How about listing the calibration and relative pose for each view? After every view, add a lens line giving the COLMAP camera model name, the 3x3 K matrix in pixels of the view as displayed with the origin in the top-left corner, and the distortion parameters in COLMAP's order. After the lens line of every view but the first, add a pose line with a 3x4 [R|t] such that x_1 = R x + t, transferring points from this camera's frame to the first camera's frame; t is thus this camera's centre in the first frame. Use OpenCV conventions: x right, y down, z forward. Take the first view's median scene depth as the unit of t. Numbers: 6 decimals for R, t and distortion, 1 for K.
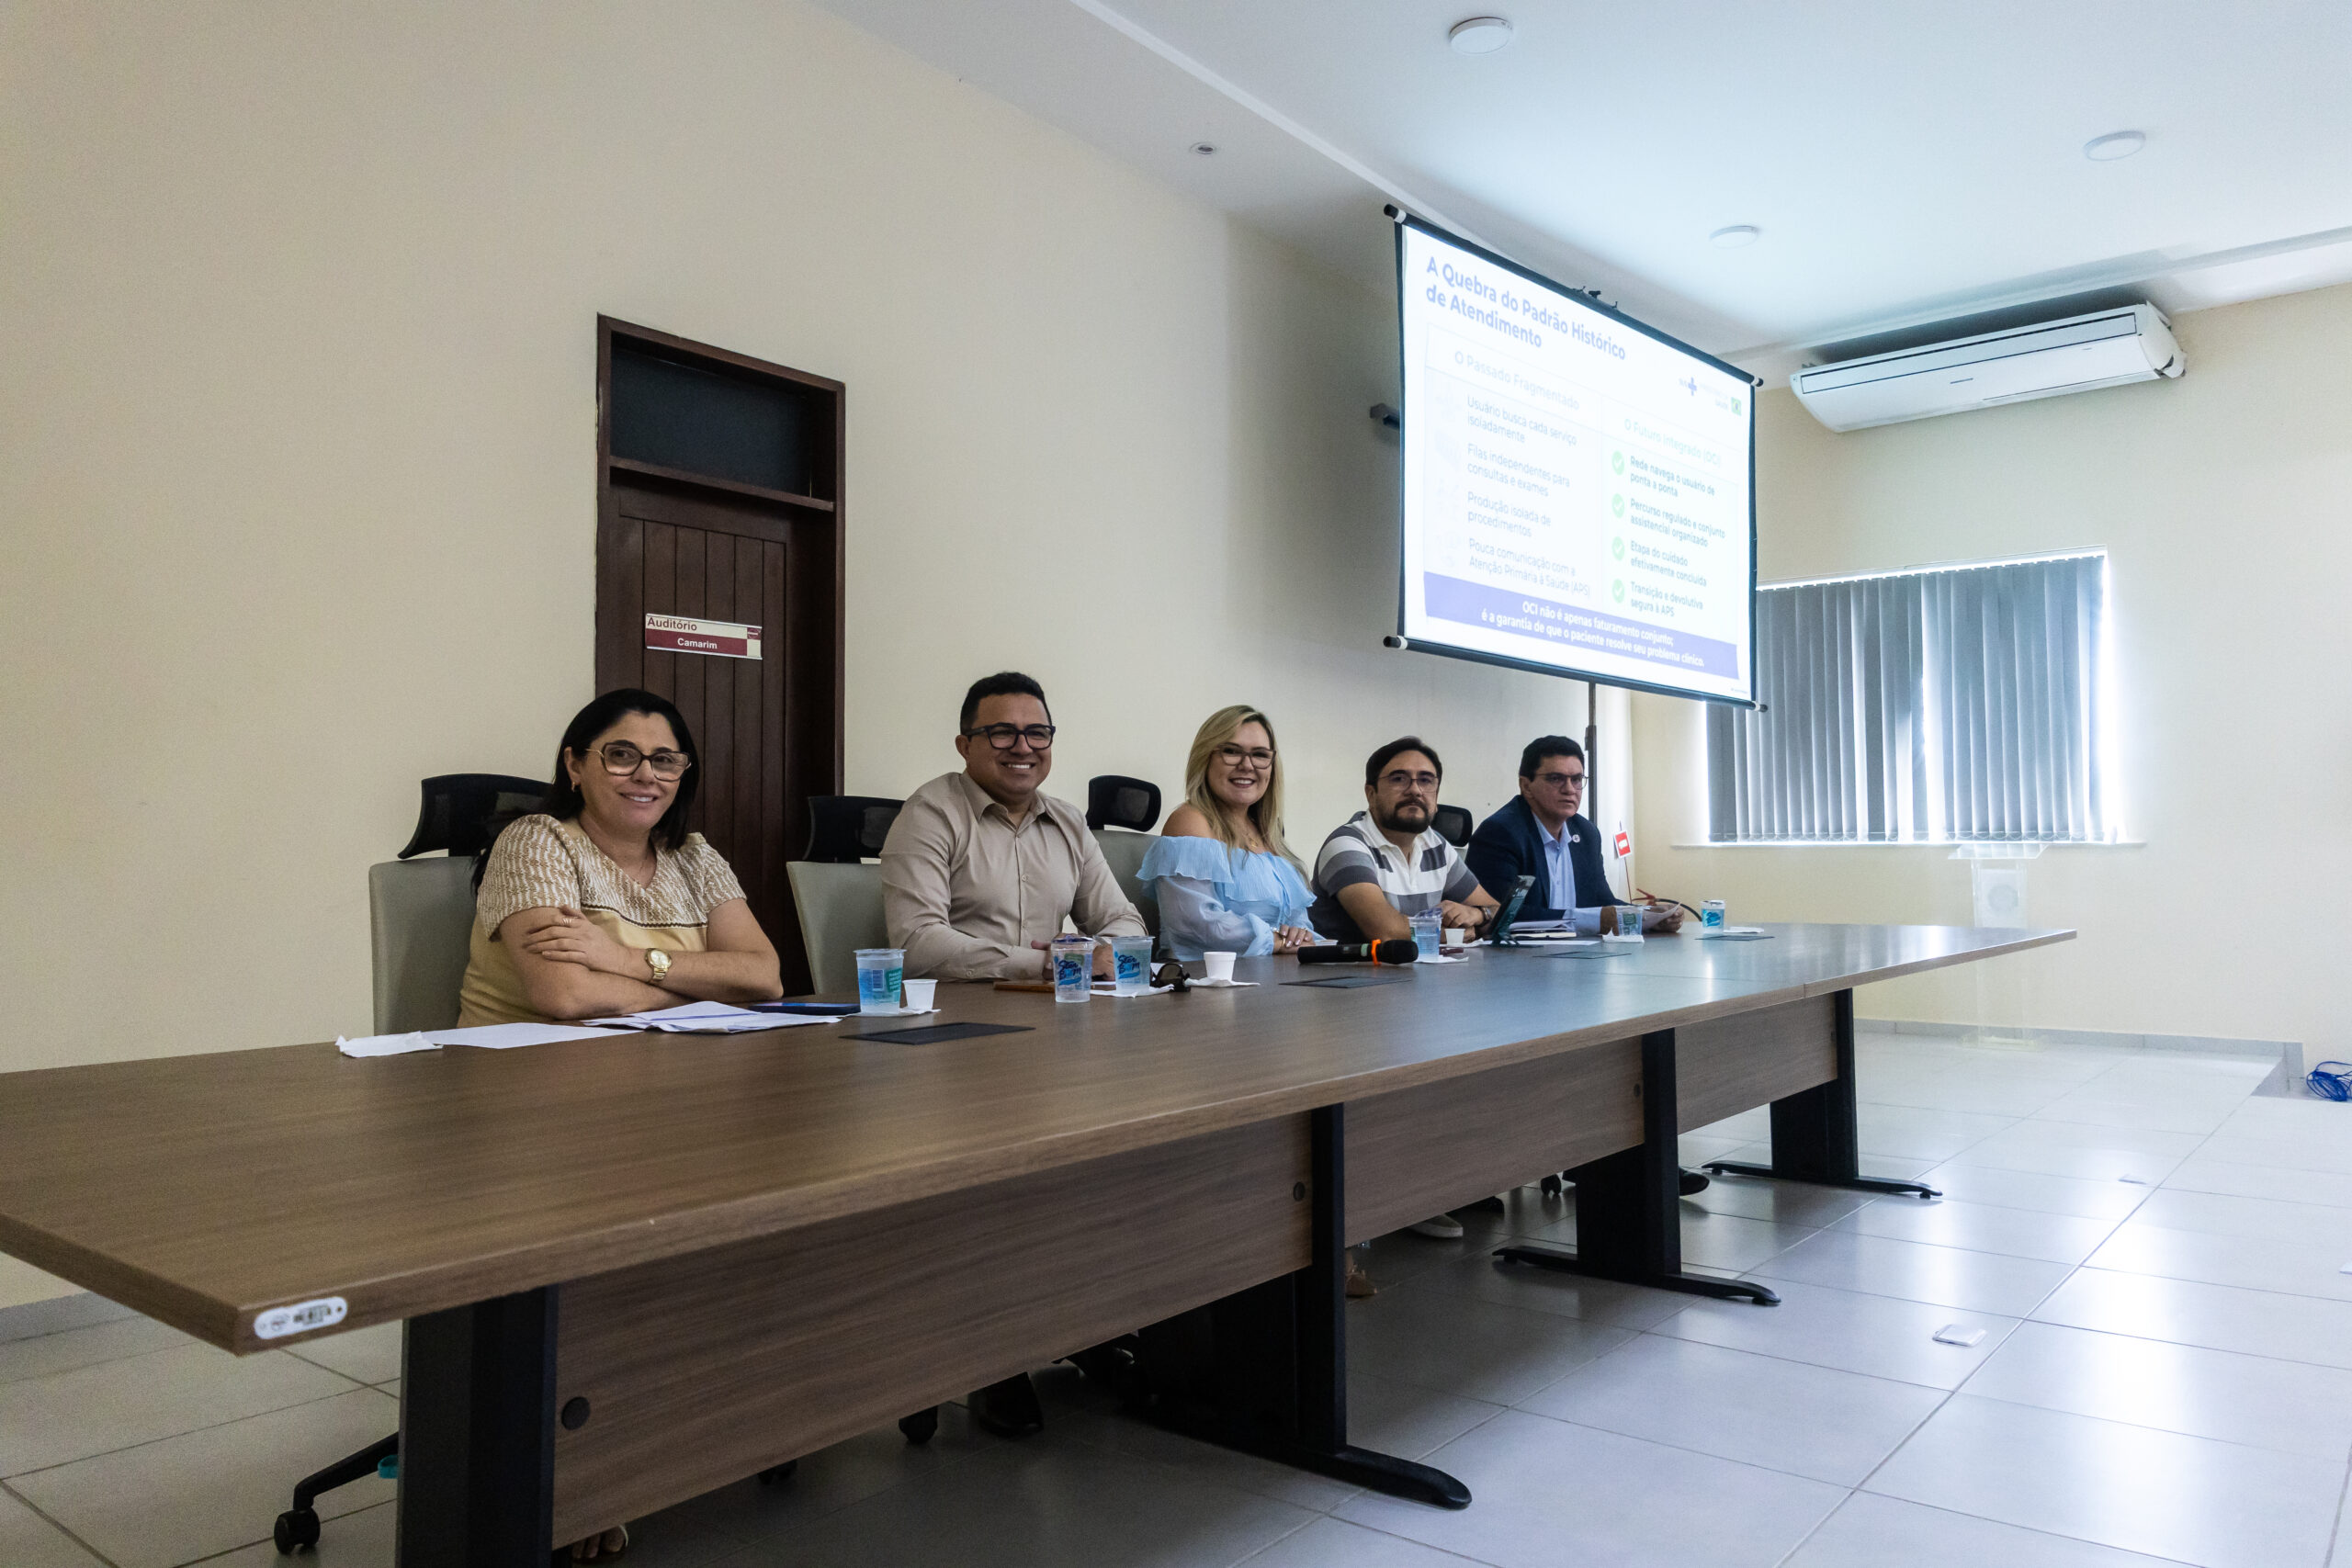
lens RADIAL K [[1613.6, 0, 1176.0], [0, 1613.6, 784.0], [0, 0, 1]] dist [0.025844, 0.000097]
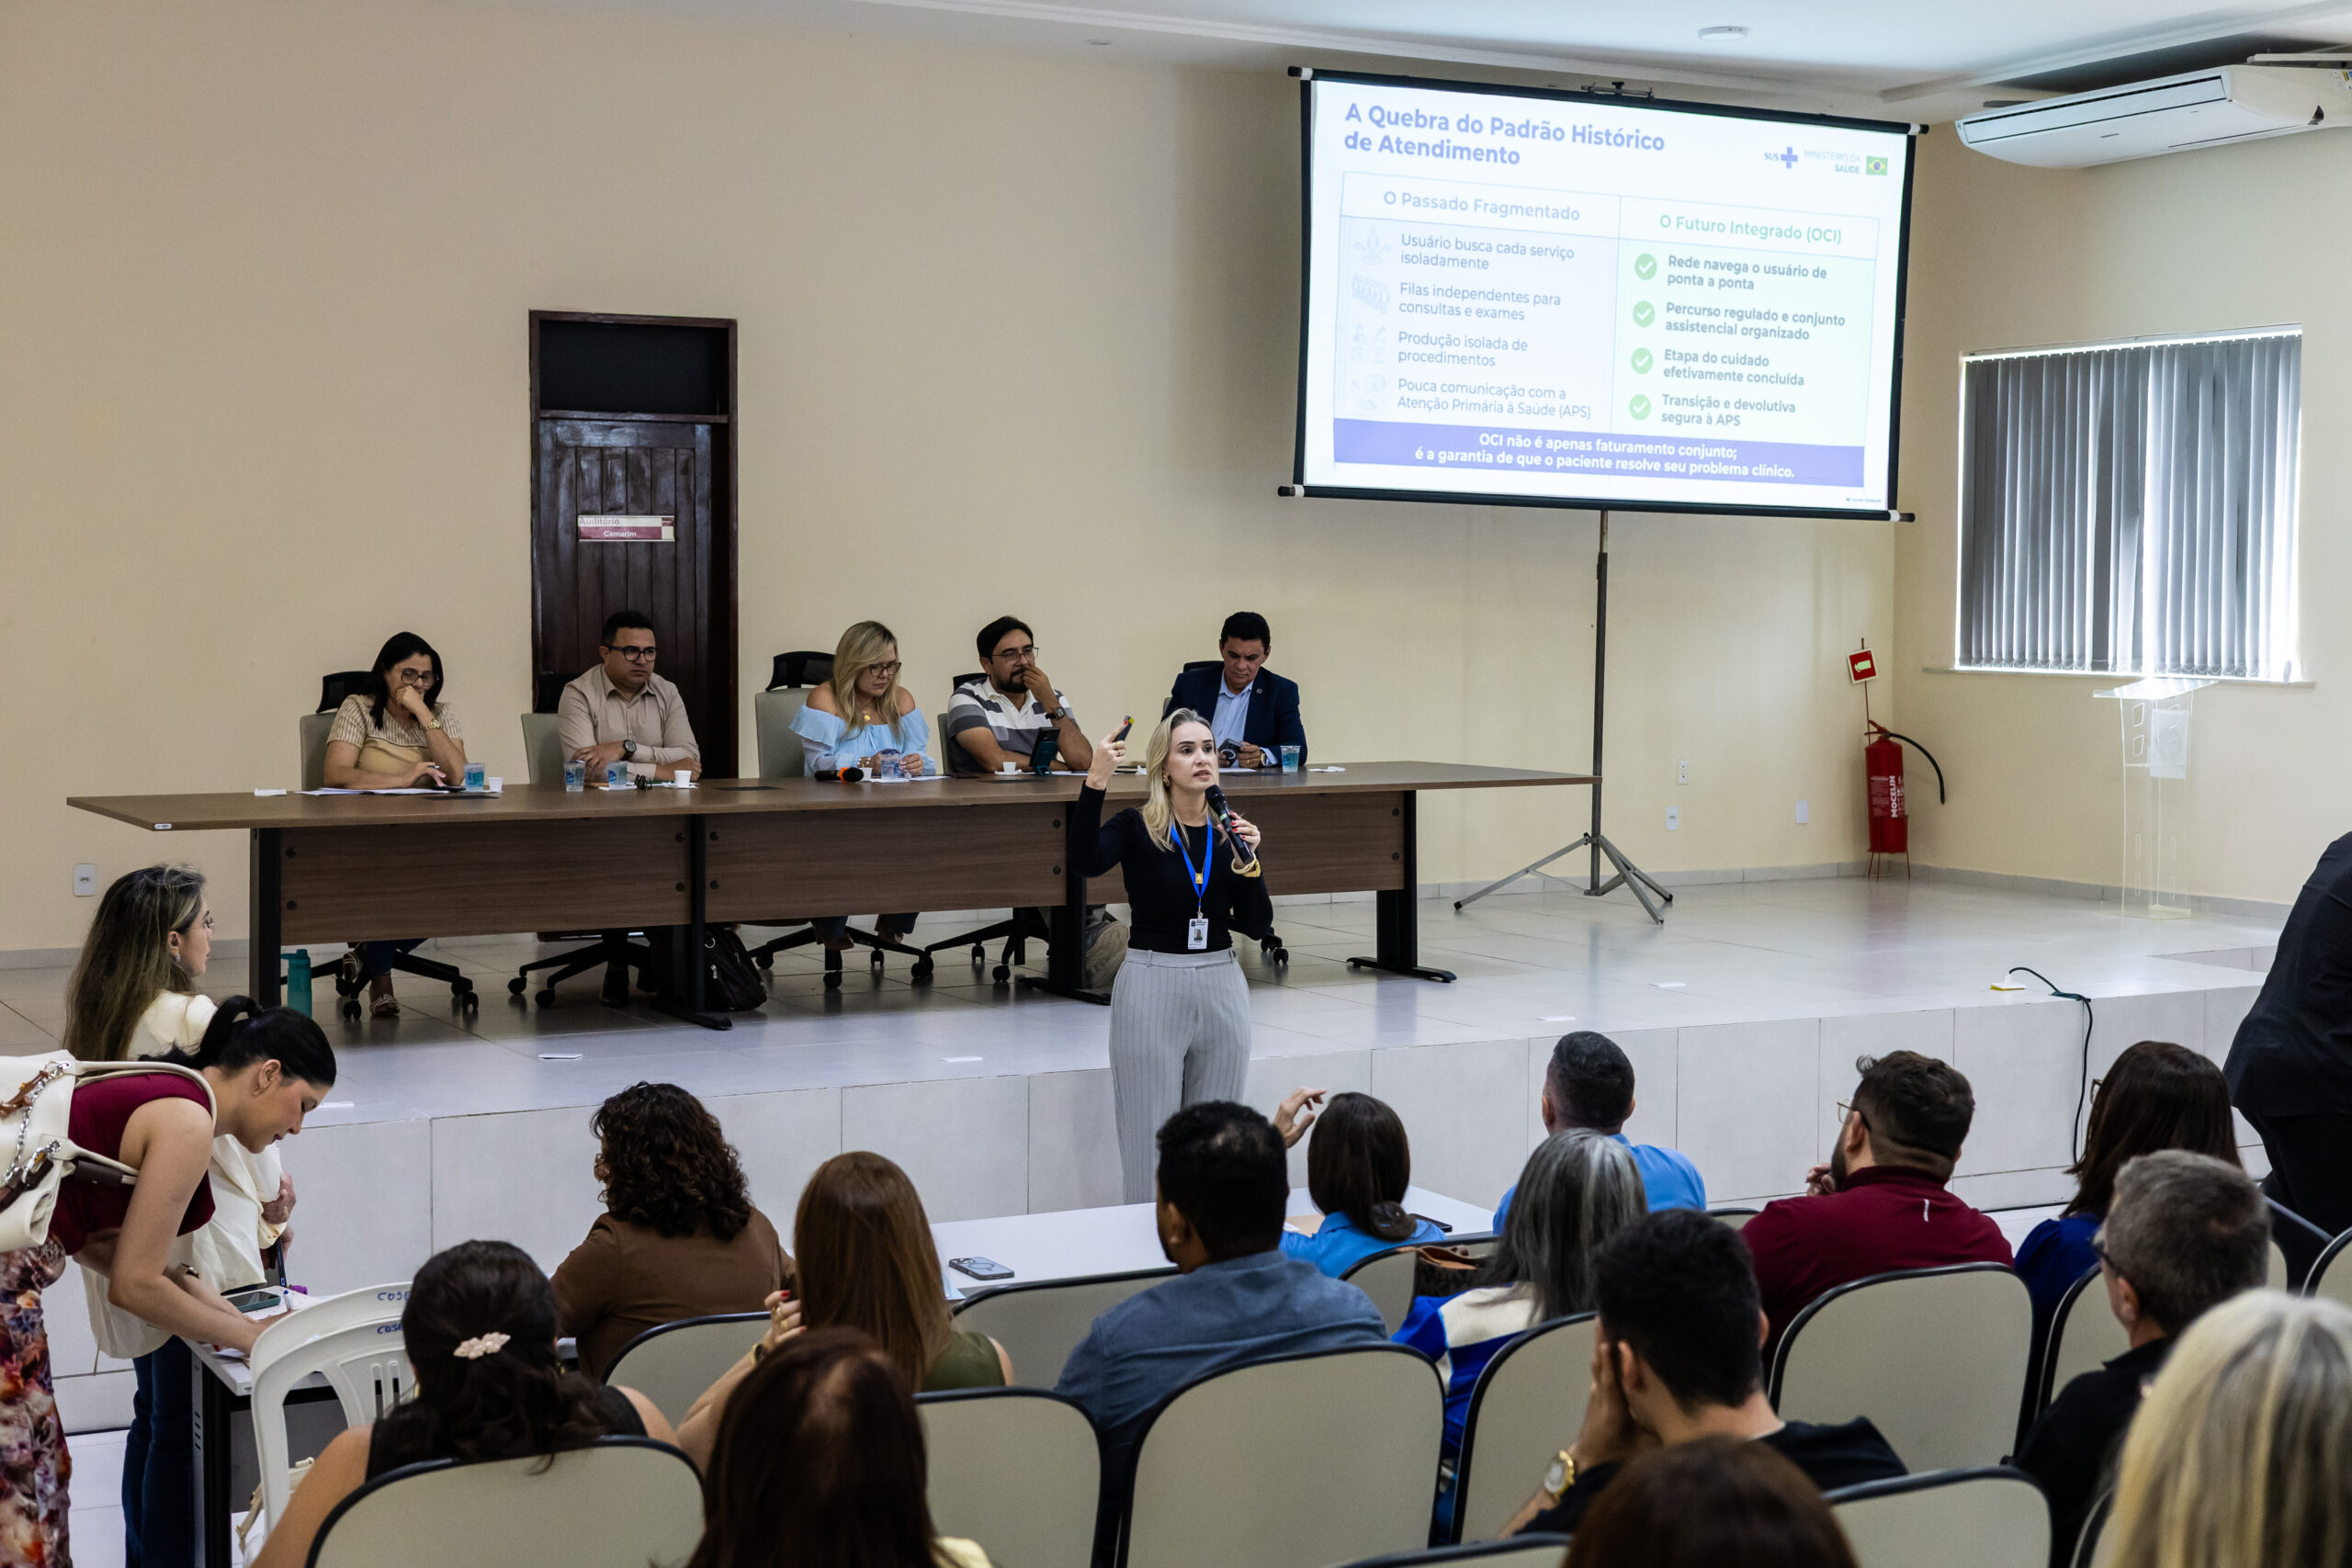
lens RADIAL K [[3299.2, 0, 1176.0], [0, 3299.2, 784.0], [0, 0, 1]] dist [0.037098, 0.080410]
pose [[0.923802, 0.031818, -0.381546, 0.800829], [0.008920, 0.994482, 0.104530, -0.110160], [0.382766, -0.099968, 0.918421, -0.923061]]
